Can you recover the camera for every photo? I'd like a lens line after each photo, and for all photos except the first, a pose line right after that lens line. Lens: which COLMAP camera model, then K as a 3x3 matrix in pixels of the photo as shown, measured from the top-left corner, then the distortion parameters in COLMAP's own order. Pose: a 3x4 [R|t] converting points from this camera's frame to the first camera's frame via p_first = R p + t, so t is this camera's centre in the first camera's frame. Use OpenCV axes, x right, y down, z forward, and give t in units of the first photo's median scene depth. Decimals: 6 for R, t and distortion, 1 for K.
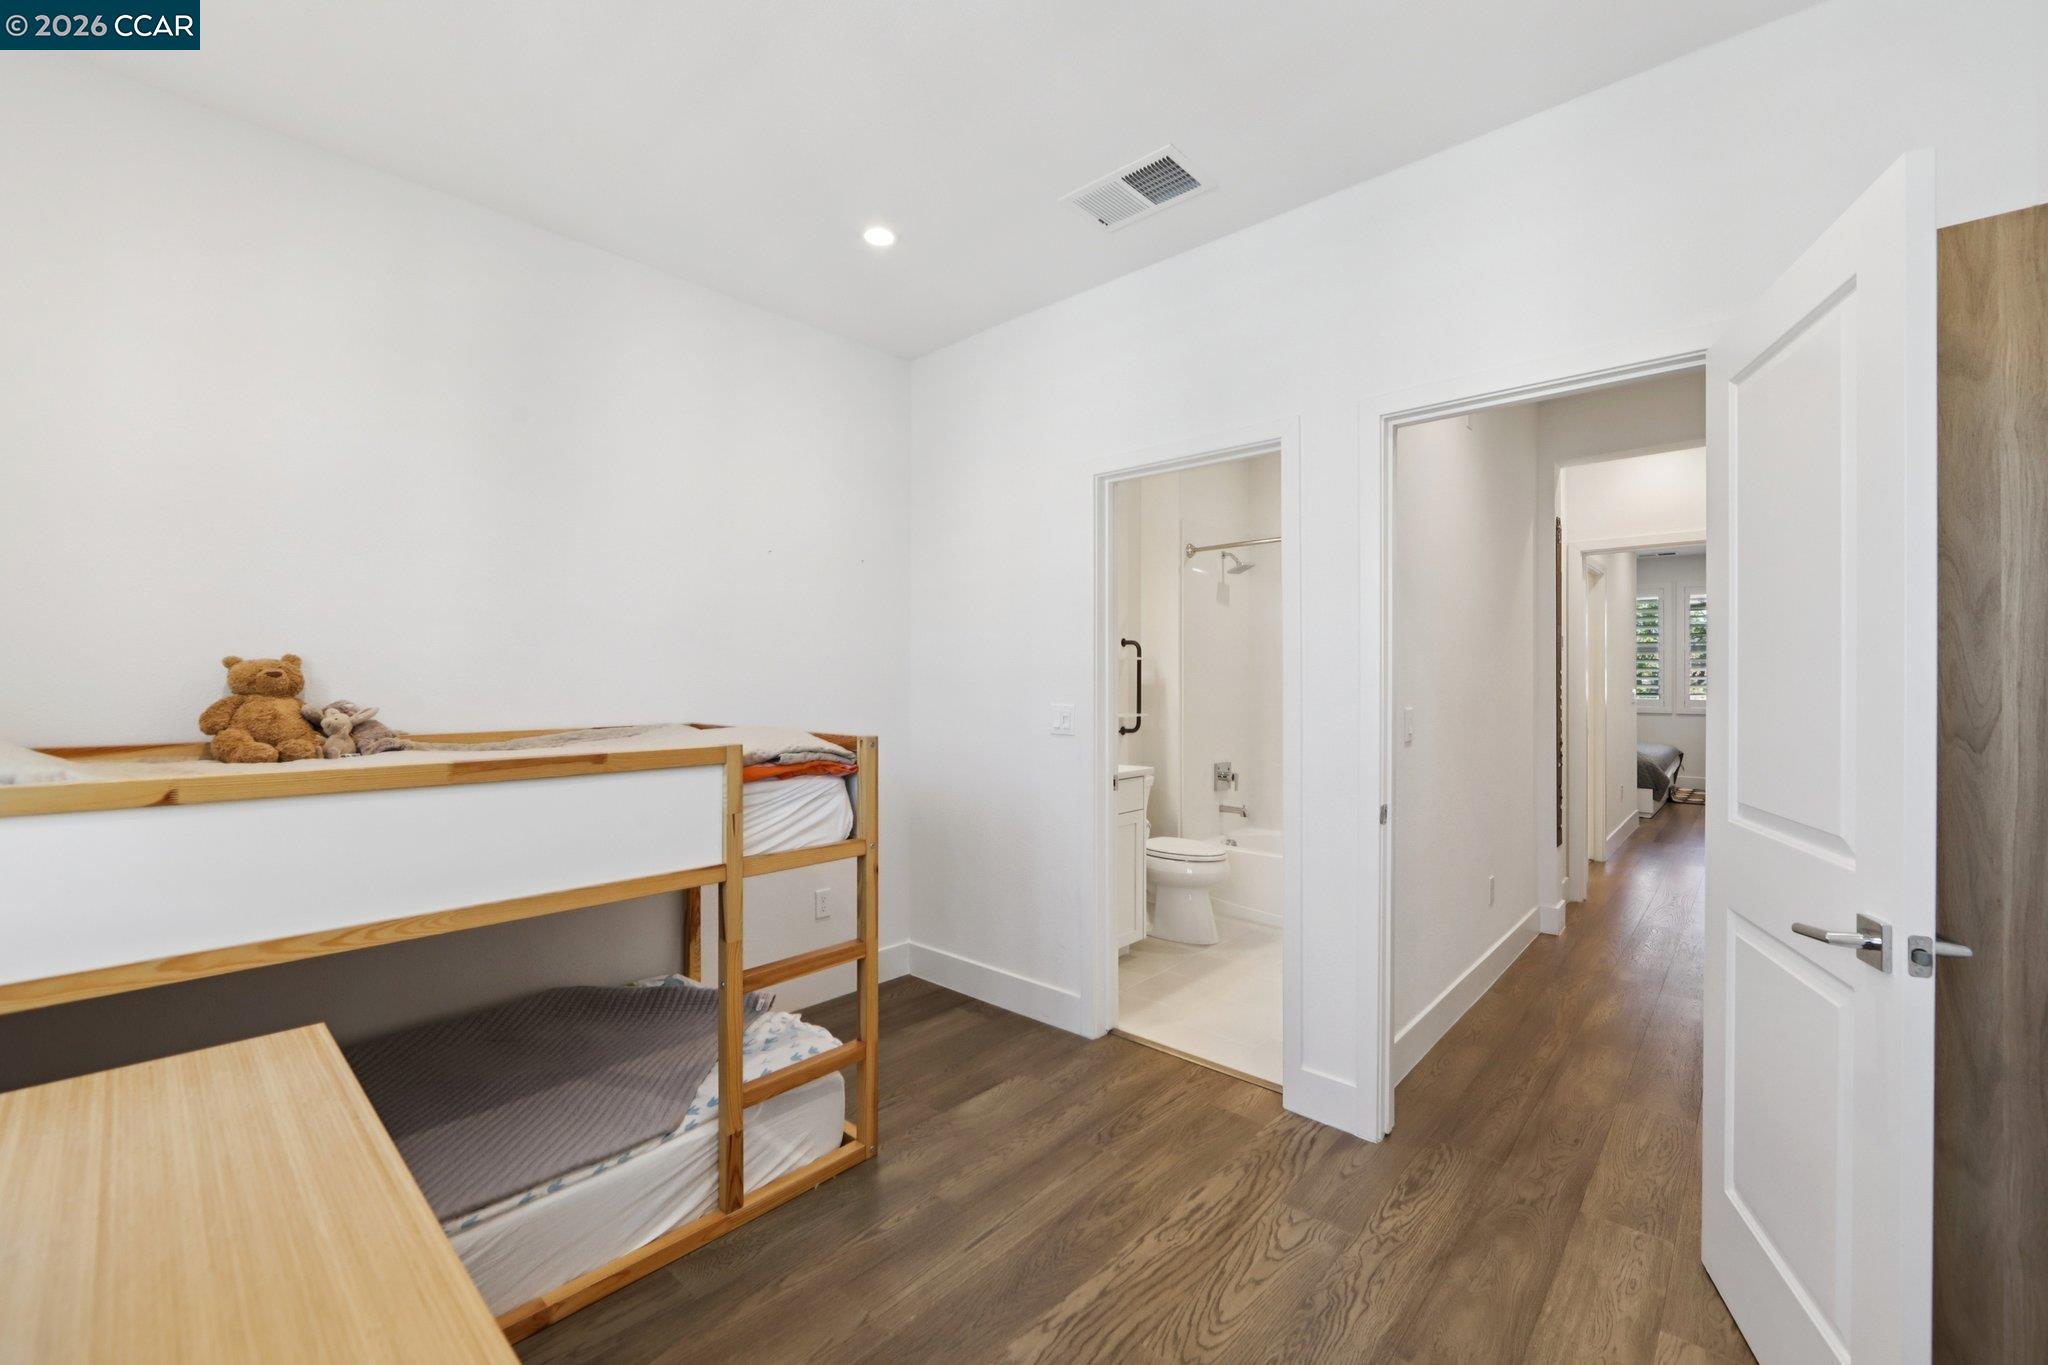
lens RADIAL K [[813.5, 0, 1024.0], [0, 813.5, 682.5], [0, 0, 1]] dist [-0.001274, -0.000025]
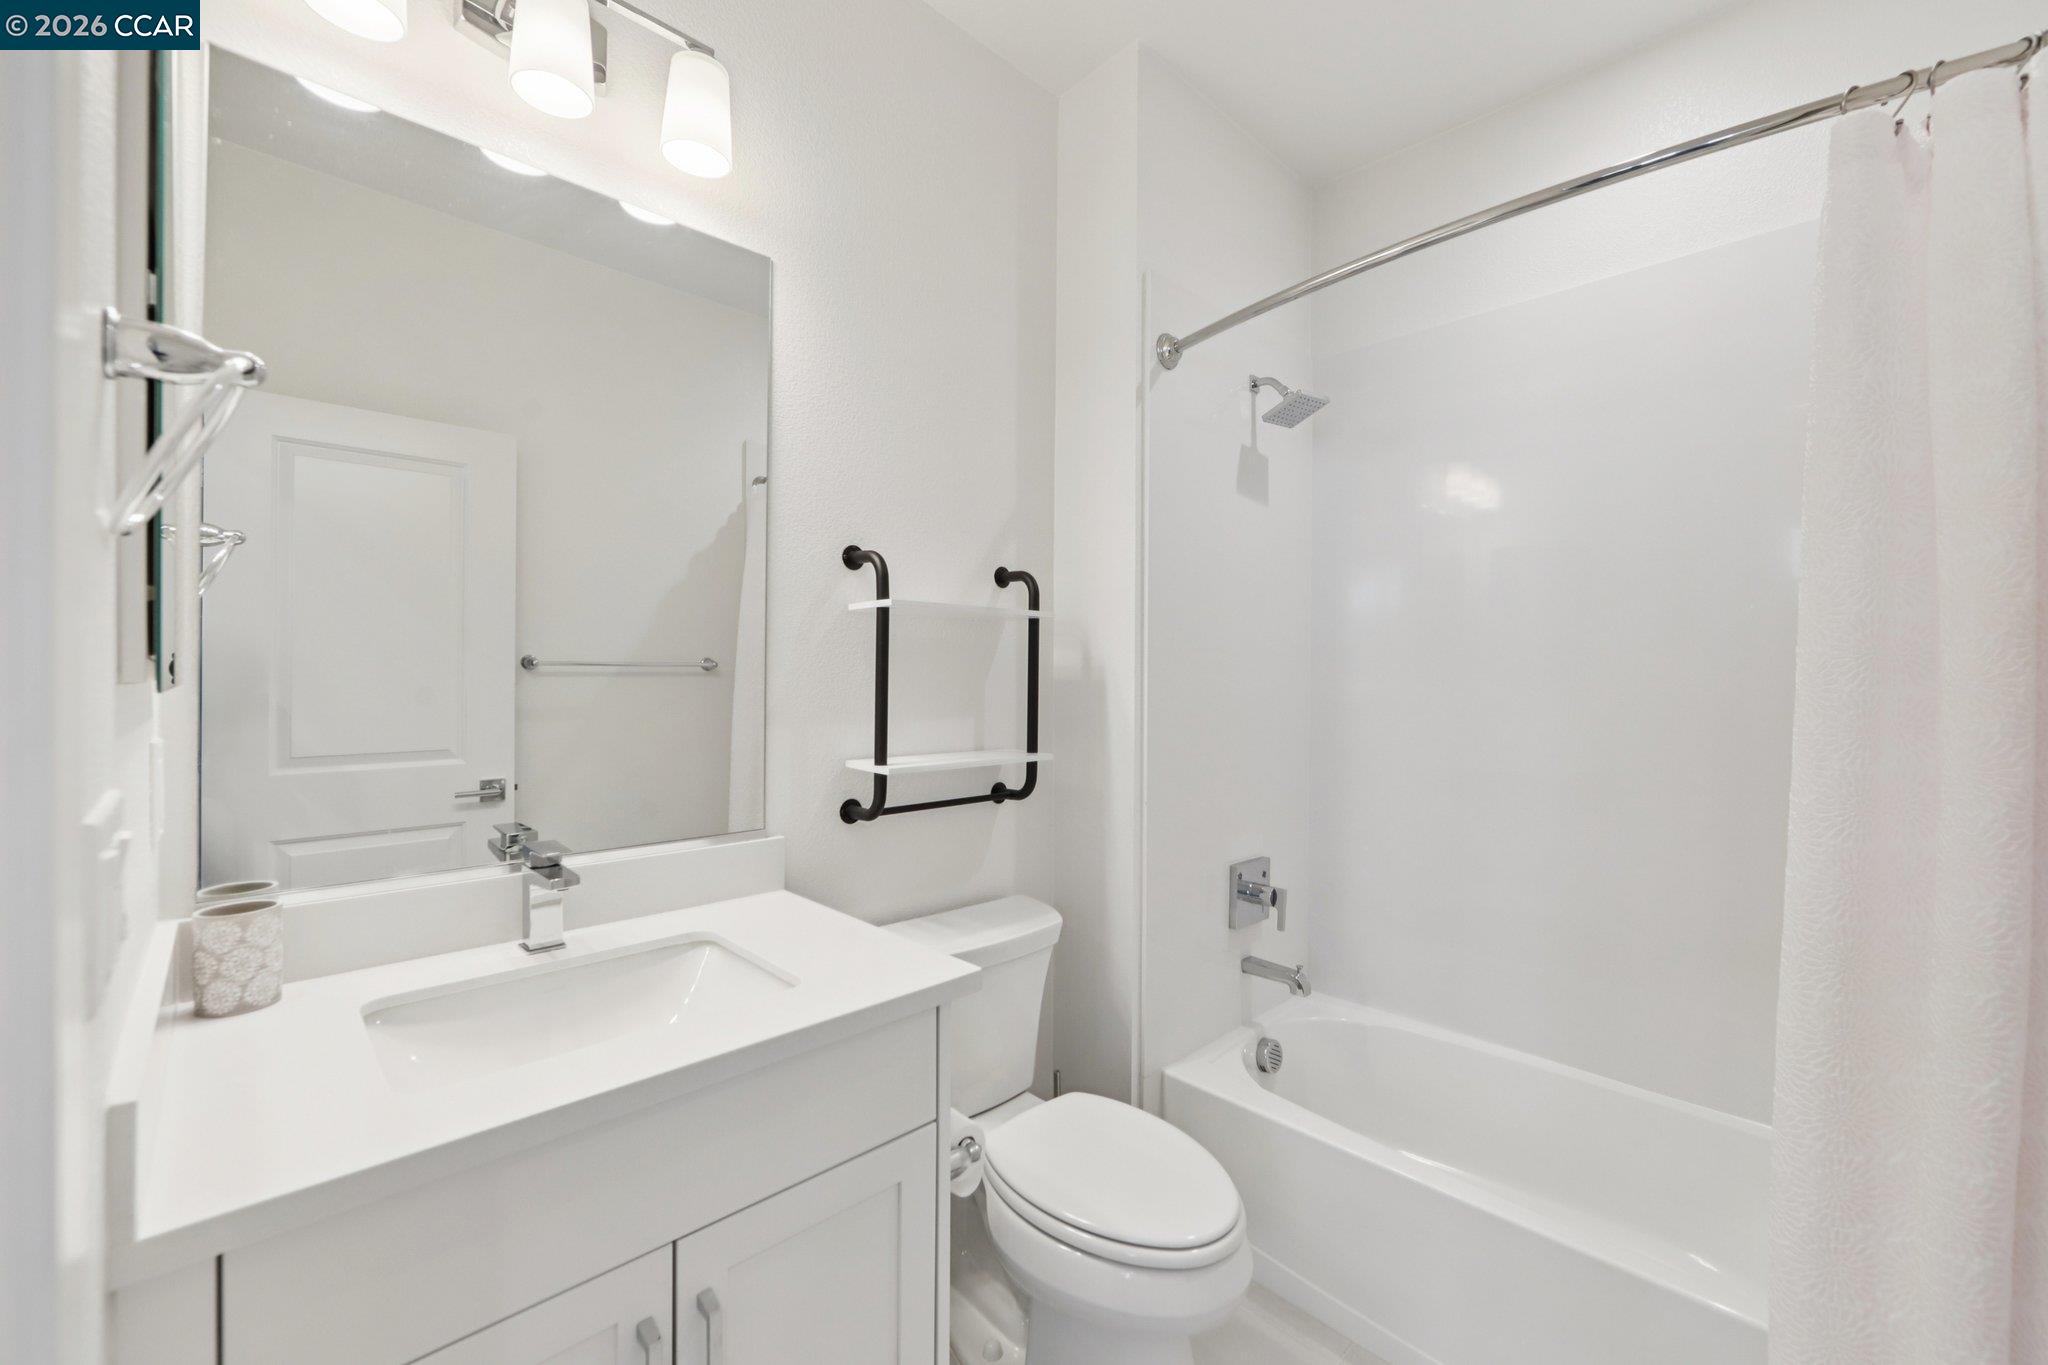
lens RADIAL K [[813.5, 0, 1024.0], [0, 813.5, 682.5], [0, 0, 1]] dist [-0.001274, -0.000025]
pose [[0.998247, 0.001634, -0.059161, 0.156139], [-0.001045, 0.999950, 0.009973, -0.000371], [0.059174, -0.009893, 0.998199, 0.585431]]
